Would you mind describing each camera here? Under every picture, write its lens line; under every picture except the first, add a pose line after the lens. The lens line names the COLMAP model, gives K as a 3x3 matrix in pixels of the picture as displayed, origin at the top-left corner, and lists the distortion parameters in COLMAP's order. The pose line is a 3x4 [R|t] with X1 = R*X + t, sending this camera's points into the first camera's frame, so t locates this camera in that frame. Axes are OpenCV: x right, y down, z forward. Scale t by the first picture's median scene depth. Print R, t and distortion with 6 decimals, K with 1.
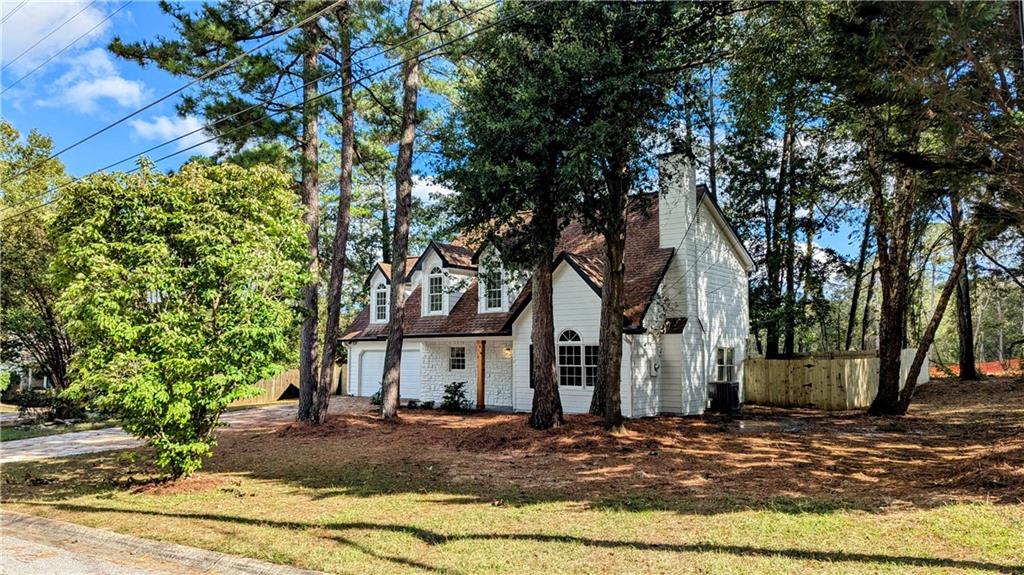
lens RADIAL K [[704.9, 0, 545.1], [0, 704.9, 288.1], [0, 0, 1]] dist [0.053194, -0.000276]
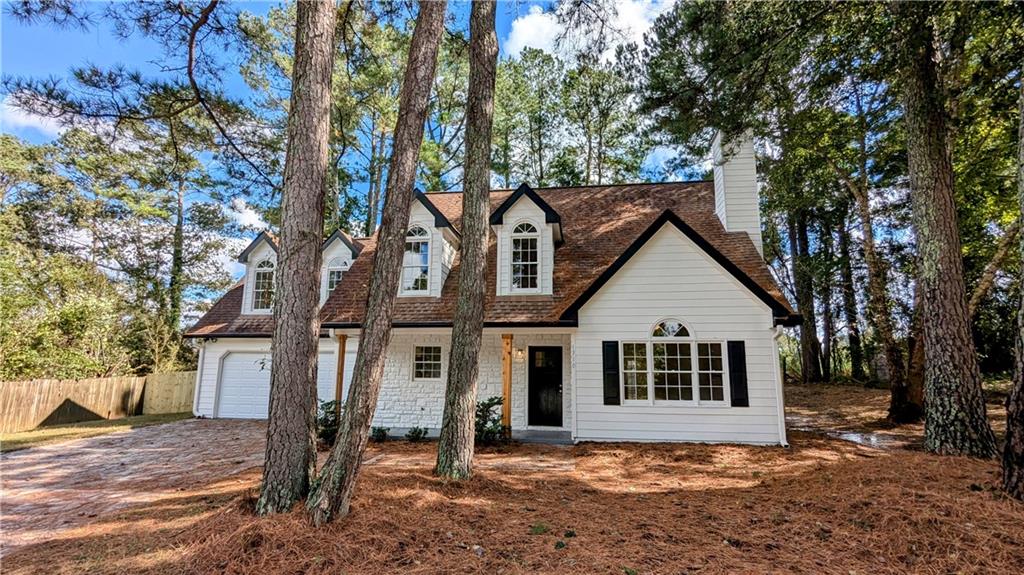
lens RADIAL K [[481.6, 0, 515.2], [0, 481.6, 289.6], [0, 0, 1]] dist [0.001870, 0.000856]
pose [[0.889918, 0.087389, 0.447672, -0.296714], [-0.052159, 0.994534, -0.090455, 0.073548], [-0.453129, 0.057147, 0.889611, 0.586764]]
